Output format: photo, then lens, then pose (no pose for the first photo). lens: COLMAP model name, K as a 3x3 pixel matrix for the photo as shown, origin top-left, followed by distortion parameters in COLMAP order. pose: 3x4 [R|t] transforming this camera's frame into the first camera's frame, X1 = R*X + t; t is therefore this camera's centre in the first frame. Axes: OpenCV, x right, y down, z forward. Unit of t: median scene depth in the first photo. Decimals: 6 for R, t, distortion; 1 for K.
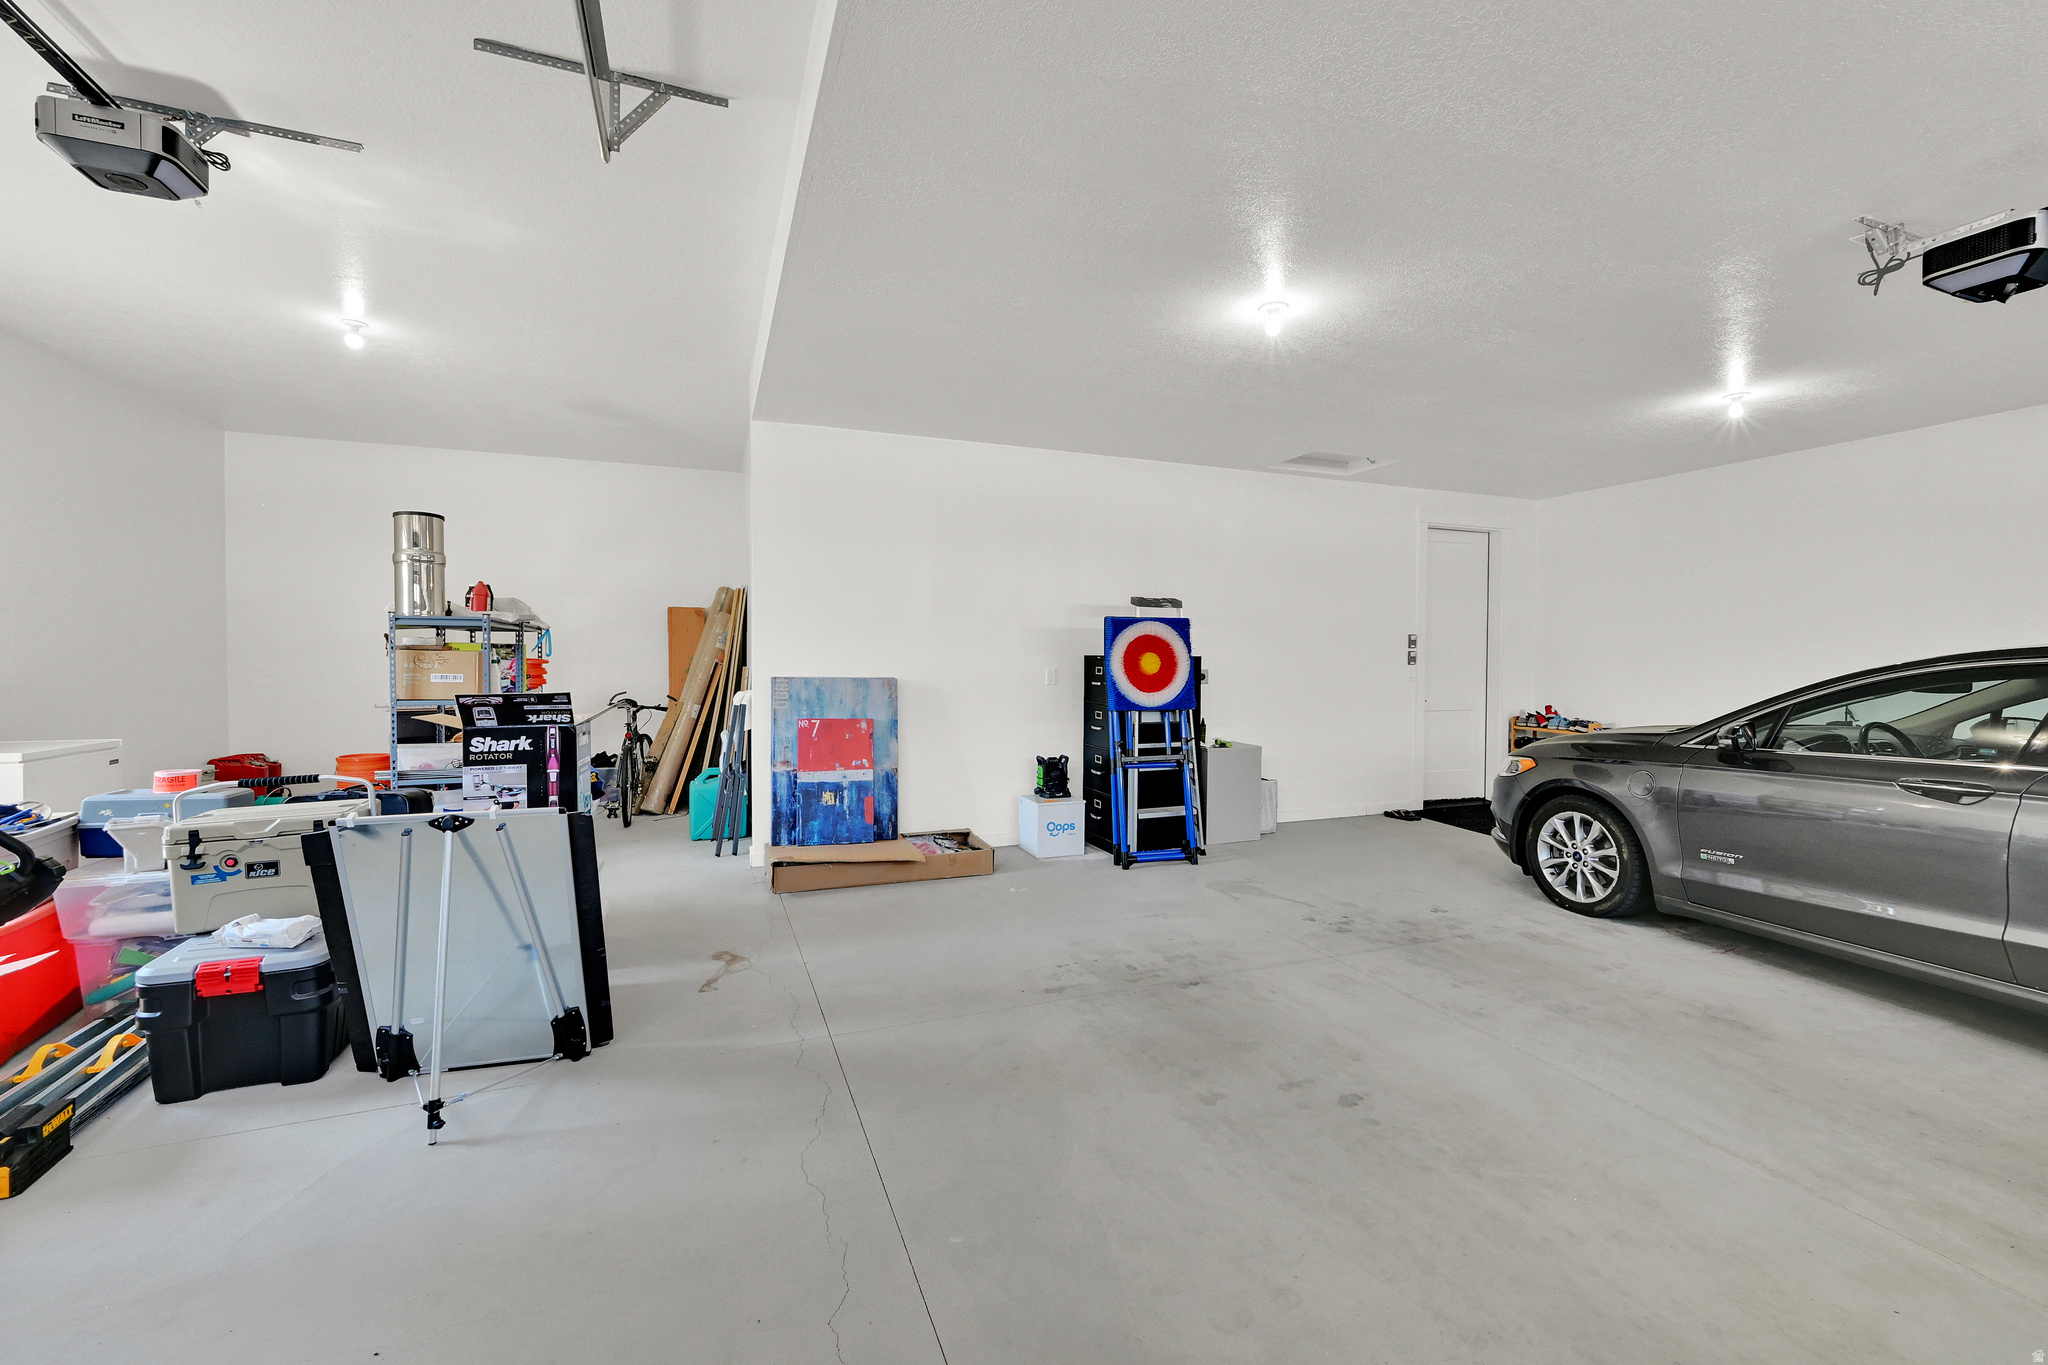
lens RADIAL K [[855.2, 0, 1068.3], [0, 855.2, 674.1], [0, 0, 1]] dist [-0.000310, 0.000515]
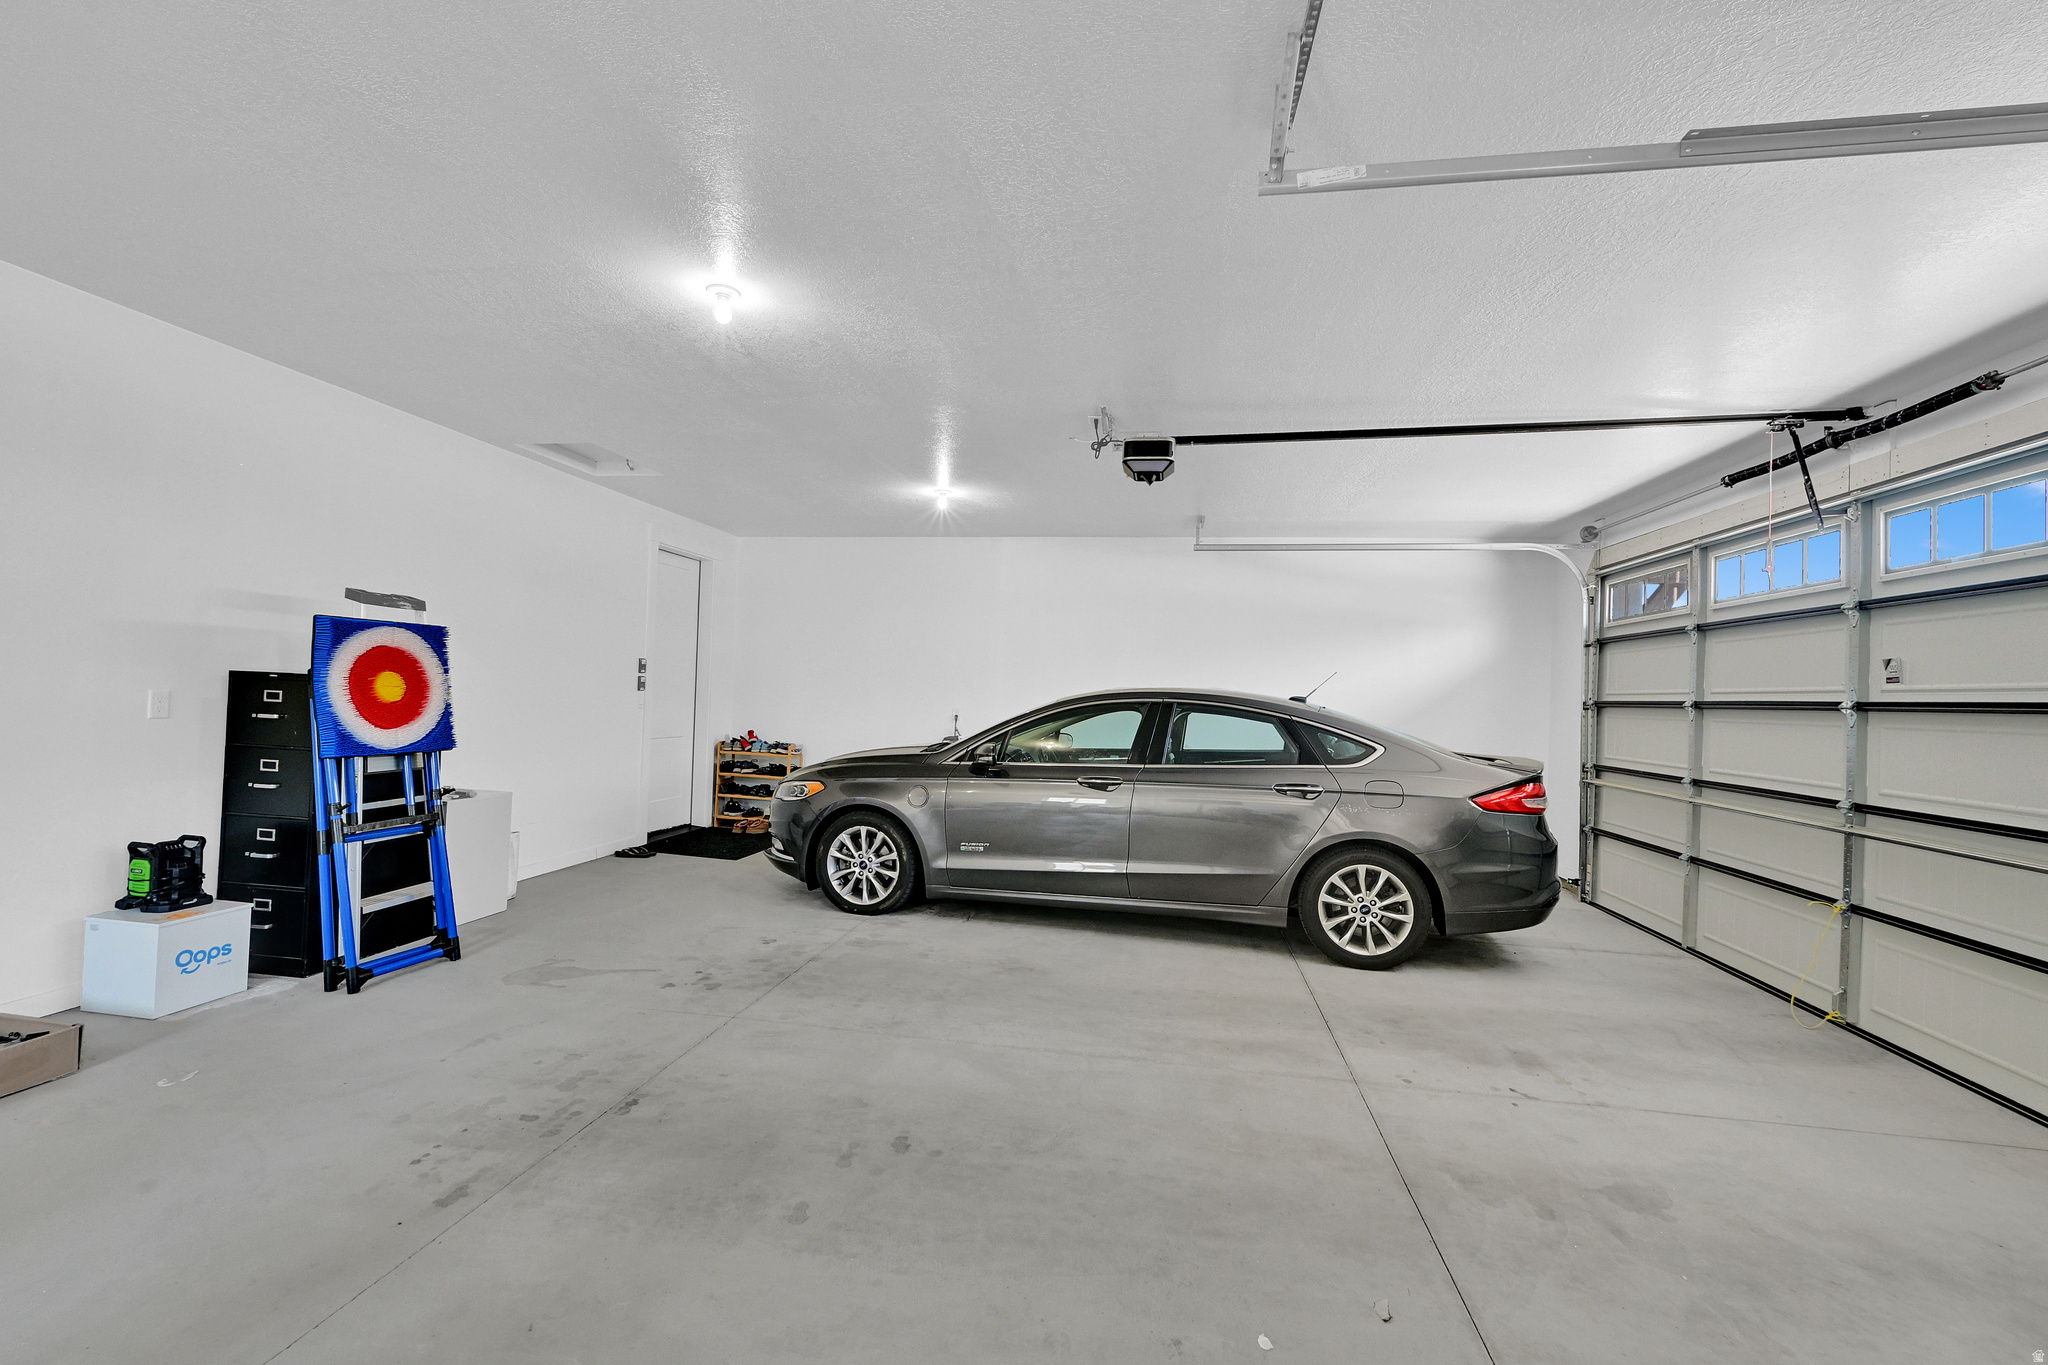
lens RADIAL K [[855.2, 0, 1037.6], [0, 855.2, 683.3], [0, 0, 1]] dist [-0.000310, 0.000515]
pose [[0.508191, 0.022756, 0.860943, -0.270036], [-0.013952, 0.999737, -0.018189, -0.011506], [-0.861131, -0.002769, 0.508375, 0.215315]]
